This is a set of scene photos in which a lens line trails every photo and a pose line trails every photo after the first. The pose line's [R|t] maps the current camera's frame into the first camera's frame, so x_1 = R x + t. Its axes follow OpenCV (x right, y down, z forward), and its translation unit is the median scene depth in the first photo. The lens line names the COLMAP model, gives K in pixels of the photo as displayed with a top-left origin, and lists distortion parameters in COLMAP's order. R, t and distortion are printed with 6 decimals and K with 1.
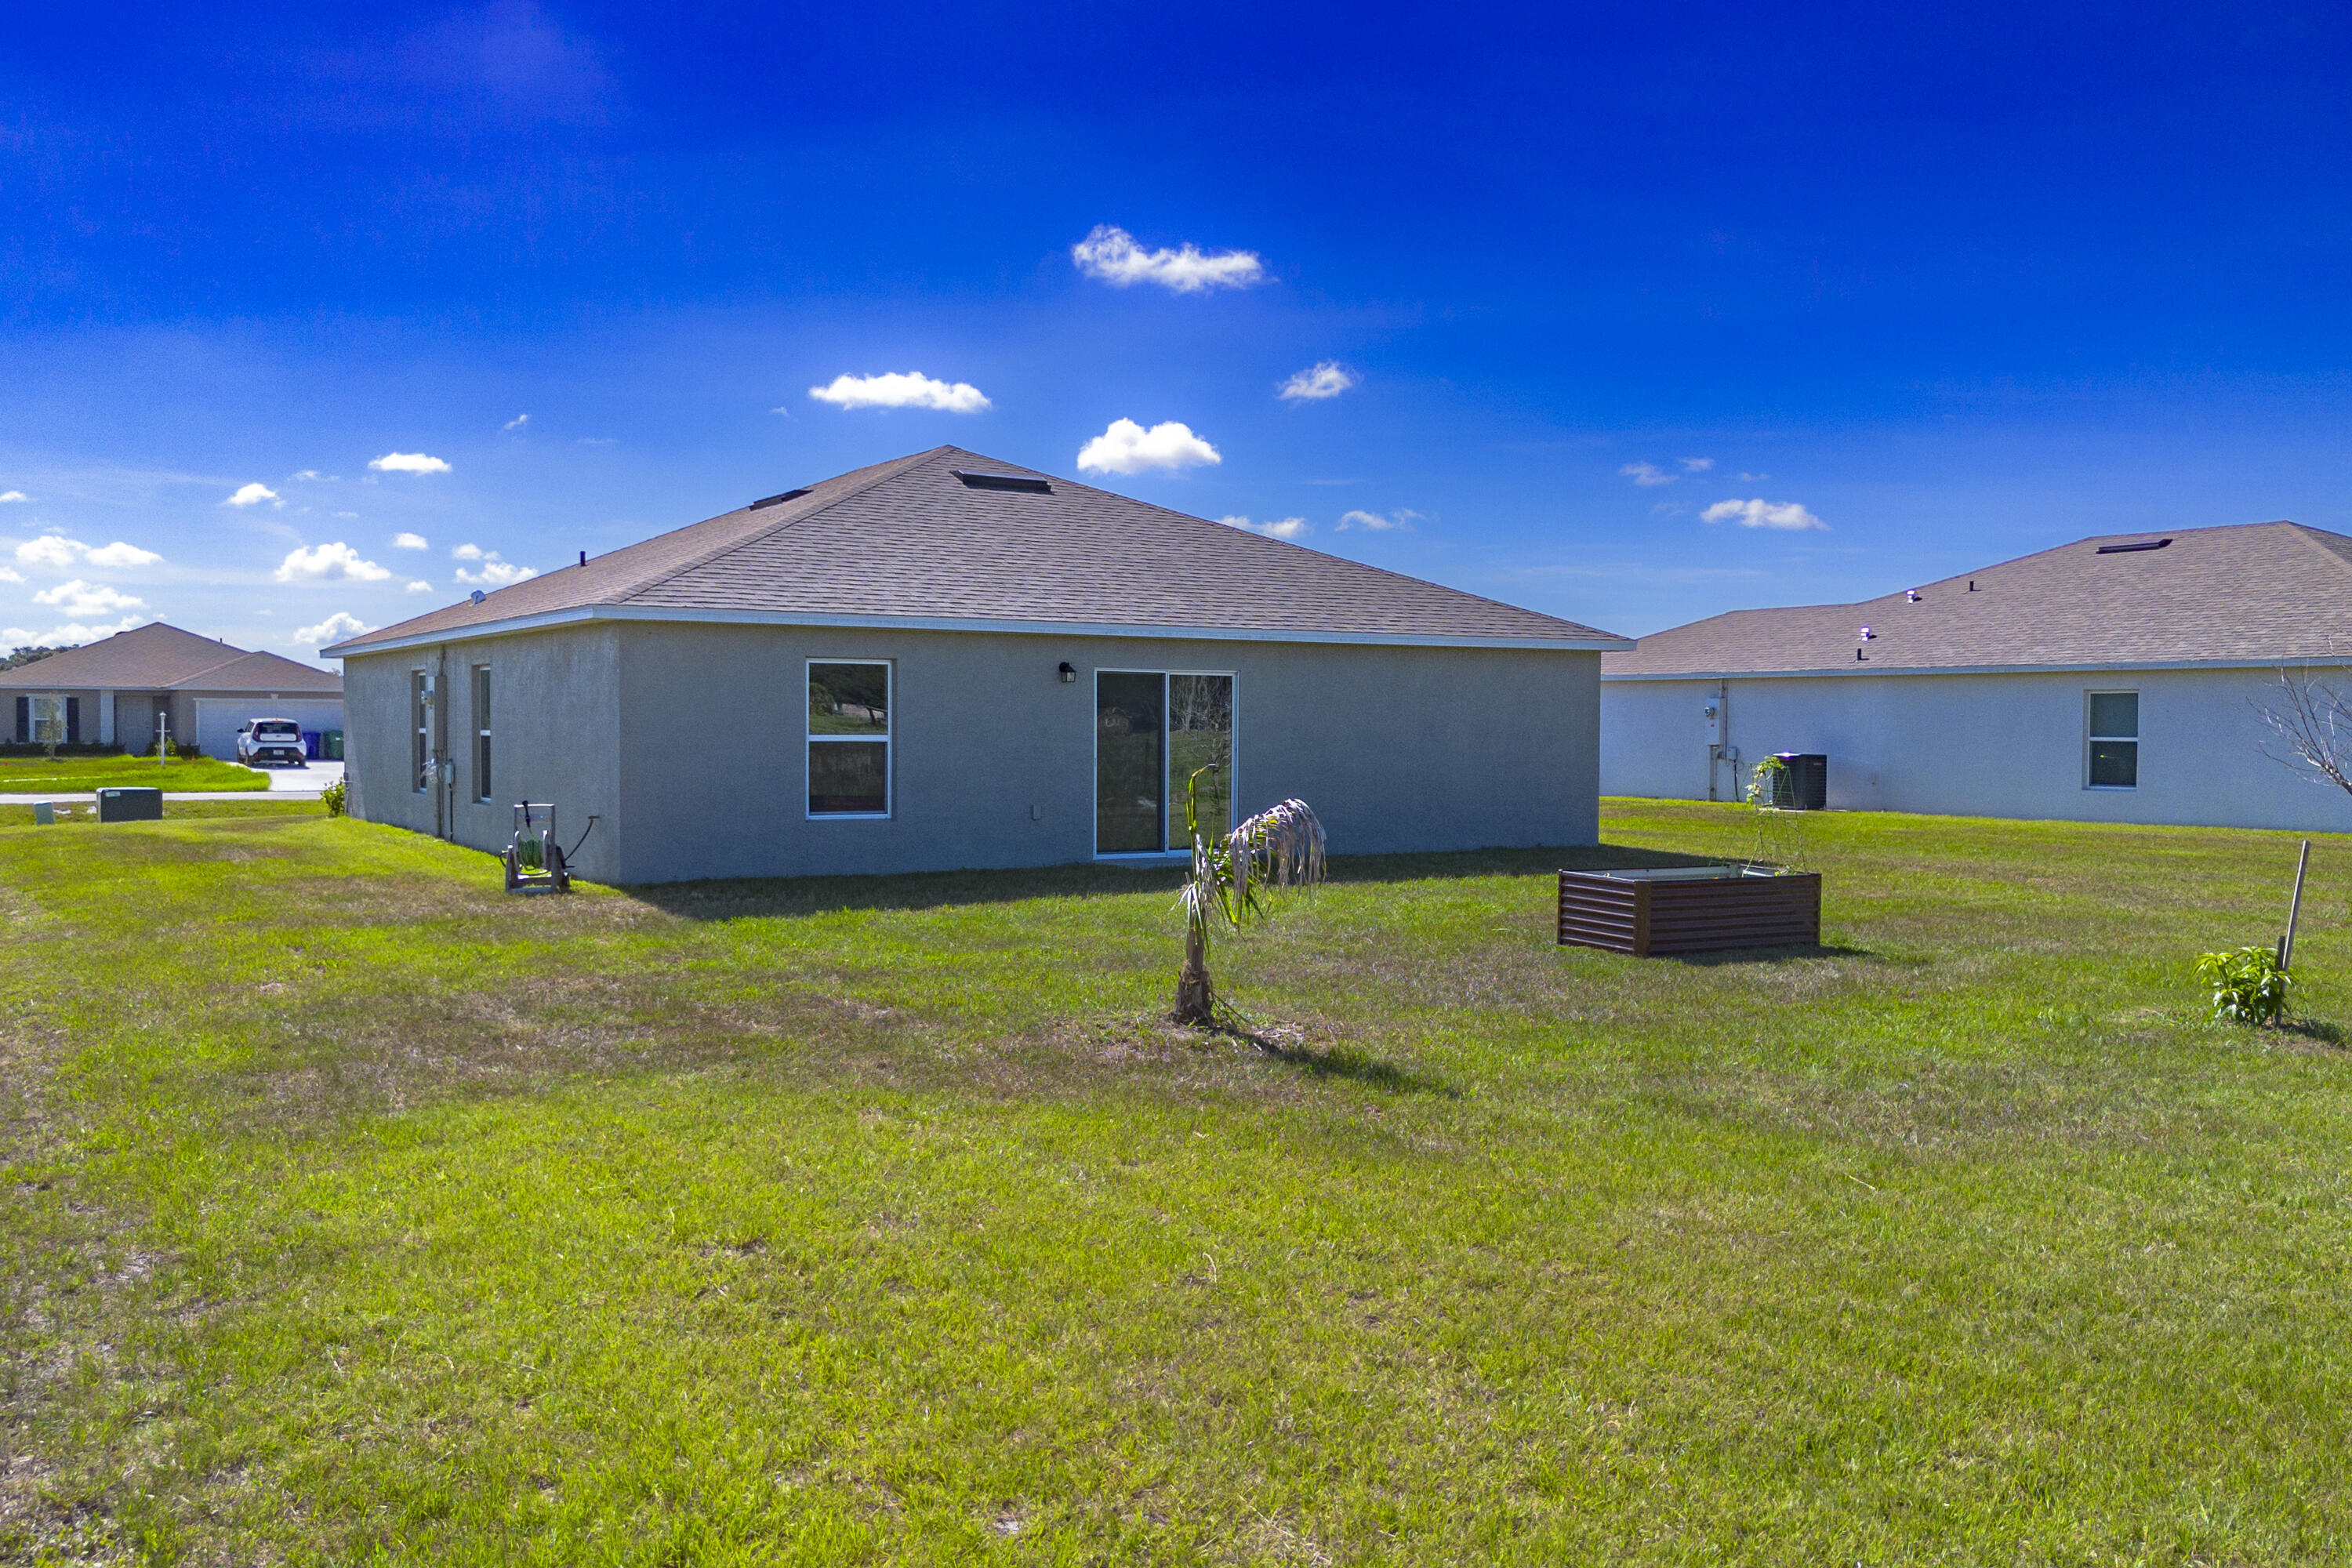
lens RADIAL K [[1999.2, 0, 1182.4], [0, 1999.2, 771.8], [0, 0, 1]] dist [0.065814, -0.059244]
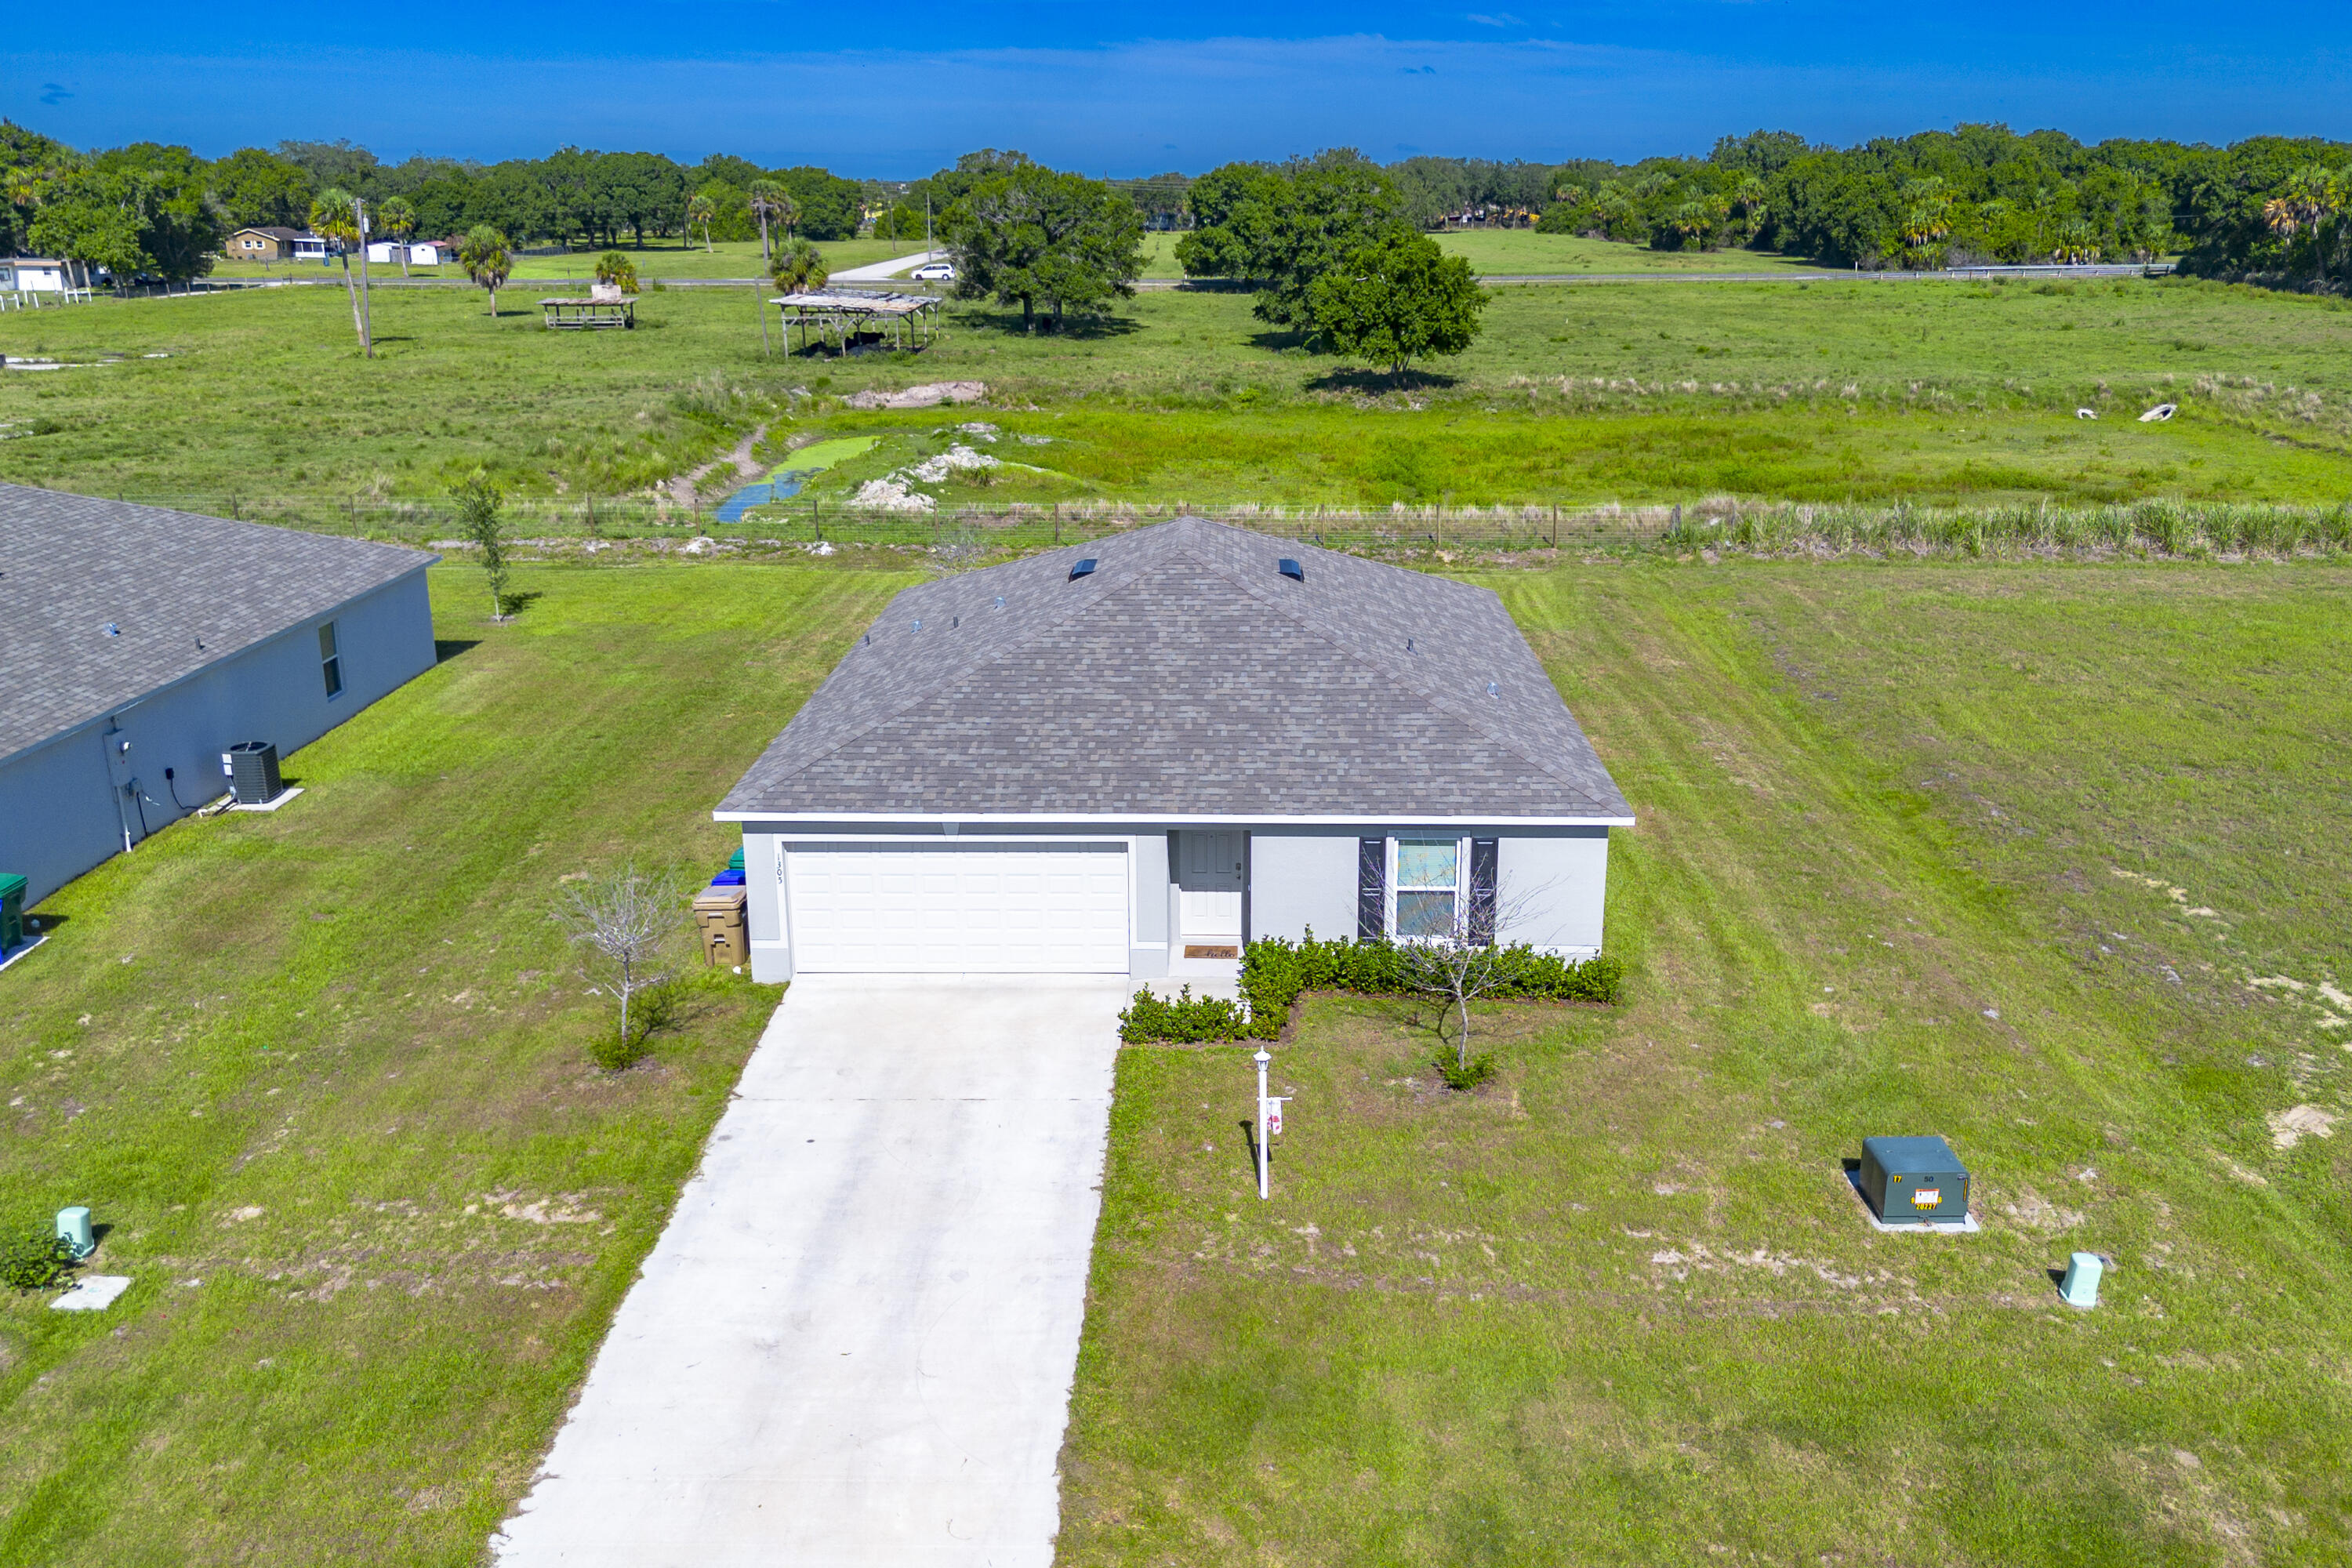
lens RADIAL K [[1974.8, 0, 1181.6], [0, 1974.8, 778.5], [0, 0, 1]] dist [0.062547, -0.053286]
pose [[-0.838949, -0.159242, 0.520391, -0.933921], [0.012762, 0.950212, 0.311344, -0.457324], [-0.544060, 0.267843, -0.795147, 2.358406]]
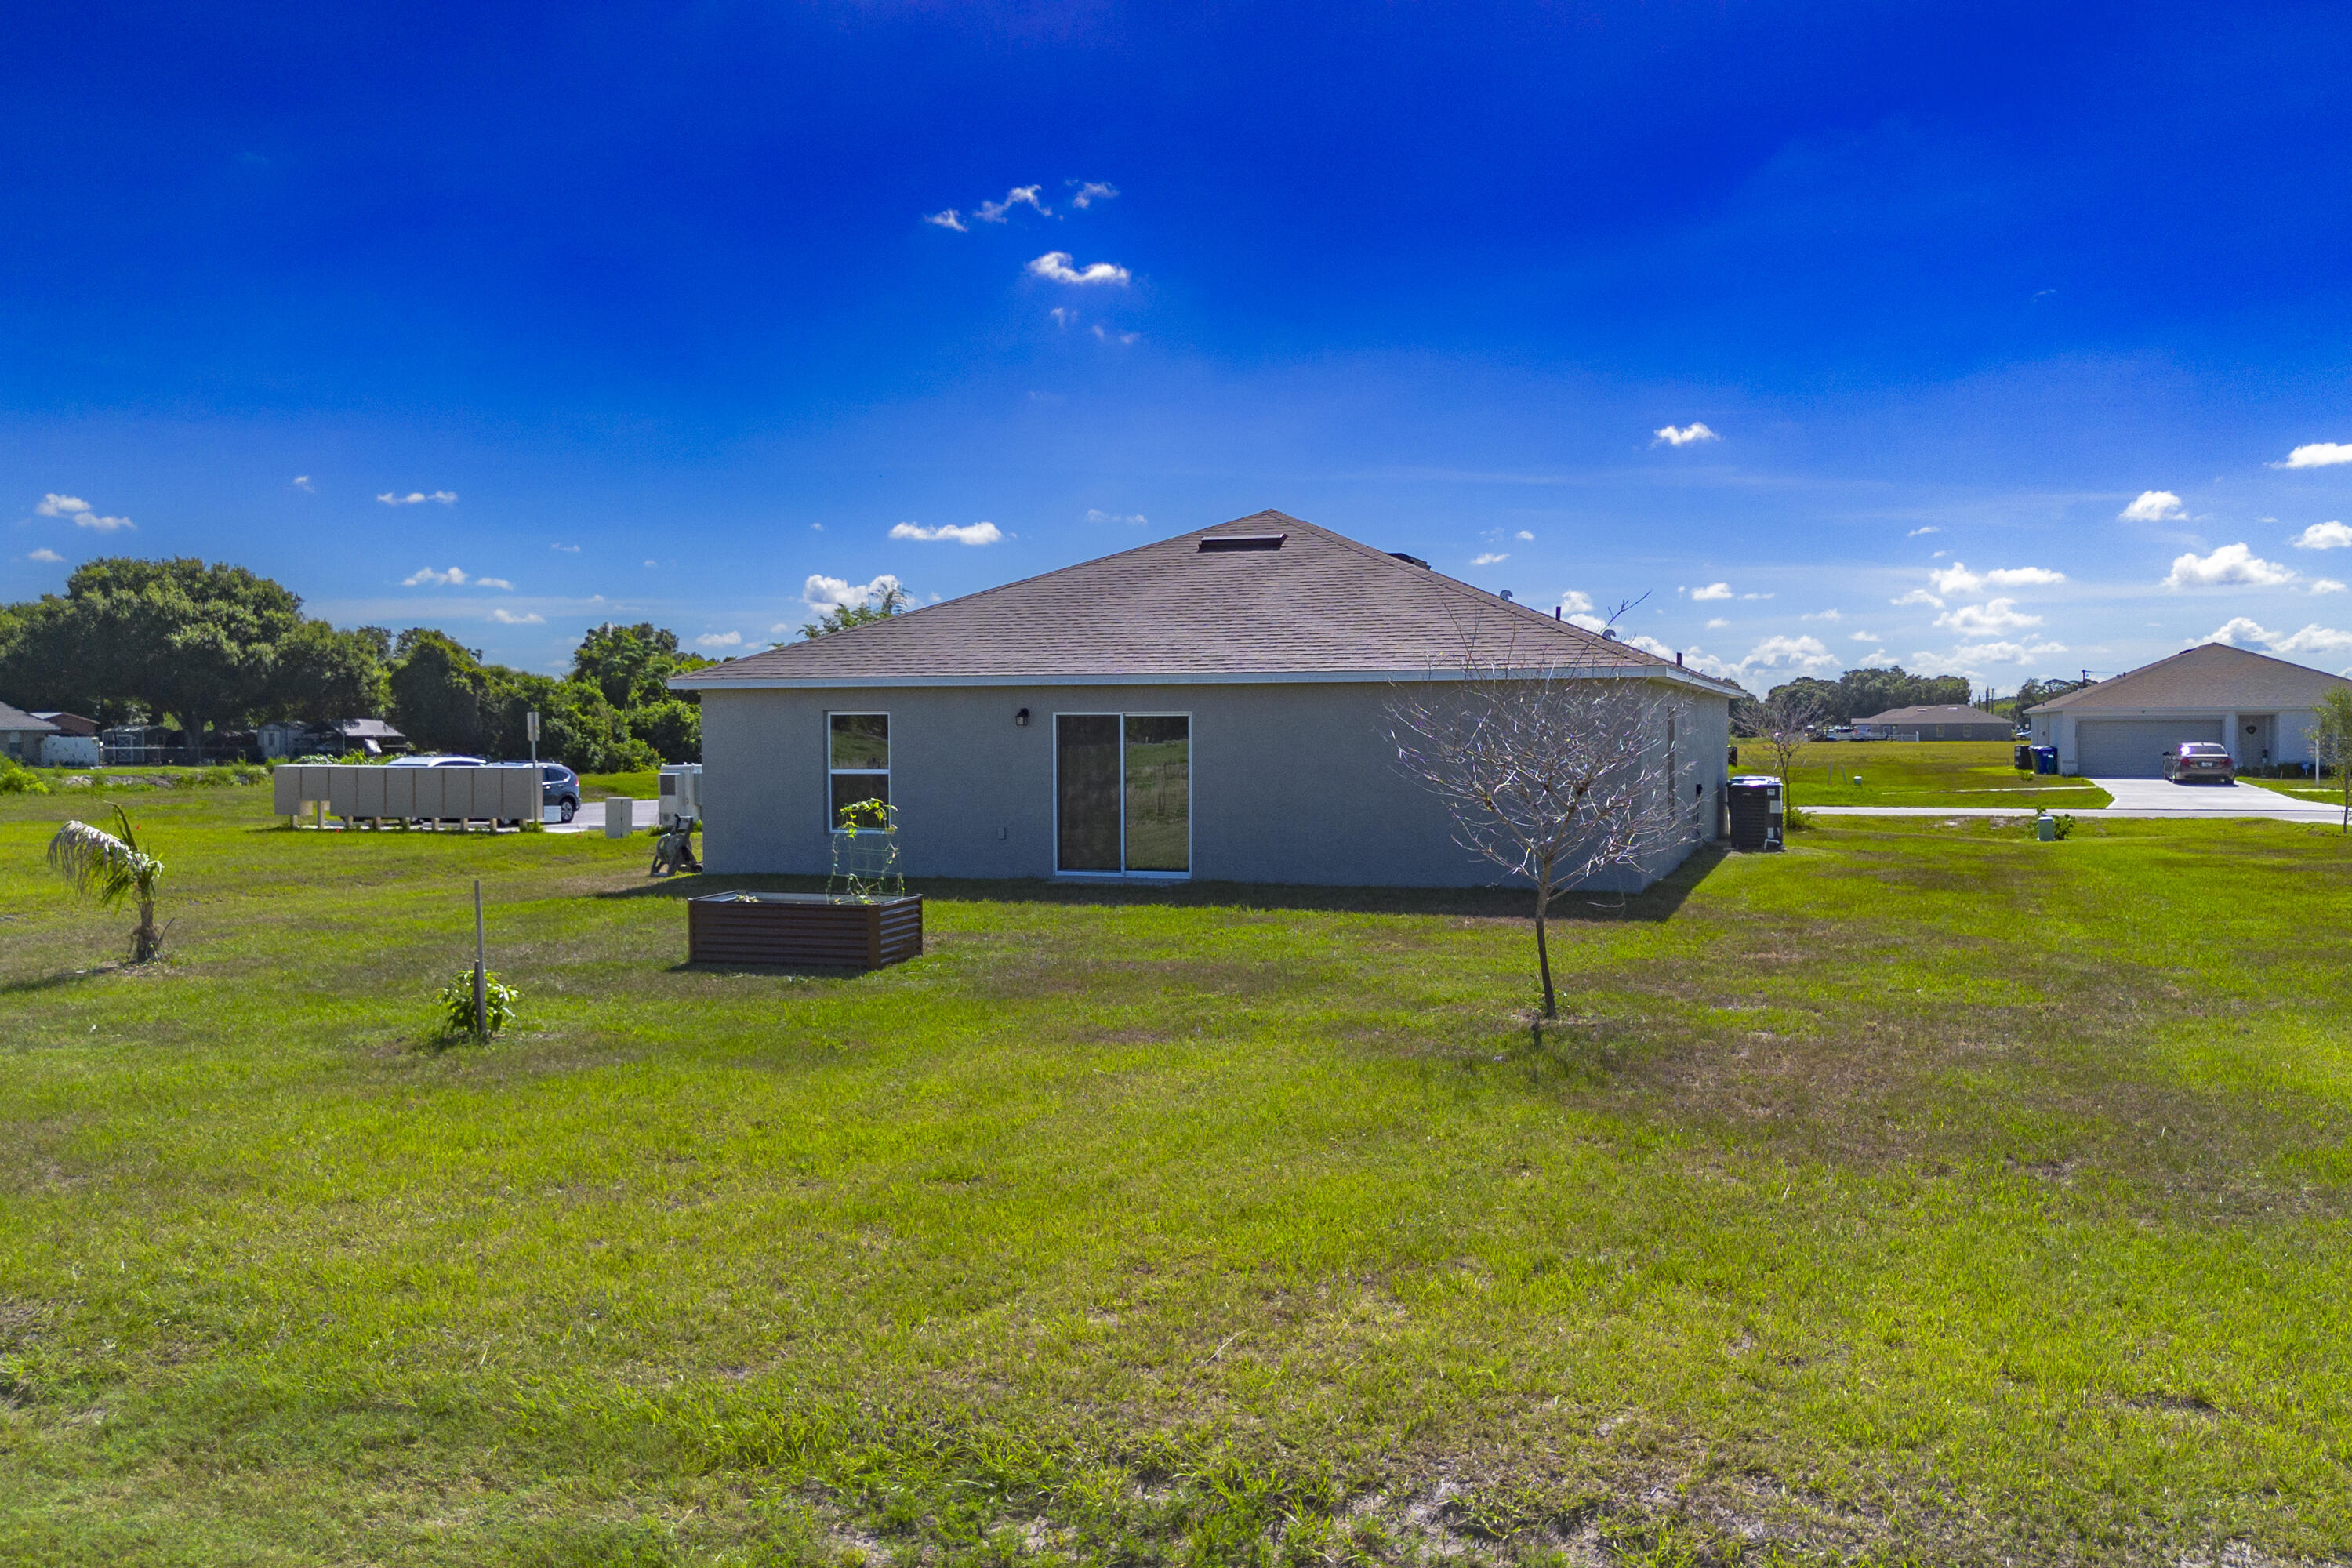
lens RADIAL K [[1981.7, 0, 1183.0], [0, 1981.7, 790.7], [0, 0, 1]] dist [0.088226, -0.123204]
pose [[0.639462, 0.014361, -0.768688, 0.802496], [-0.011957, 0.999890, 0.008733, -0.014879], [0.768729, 0.003607, 0.639564, 0.273609]]
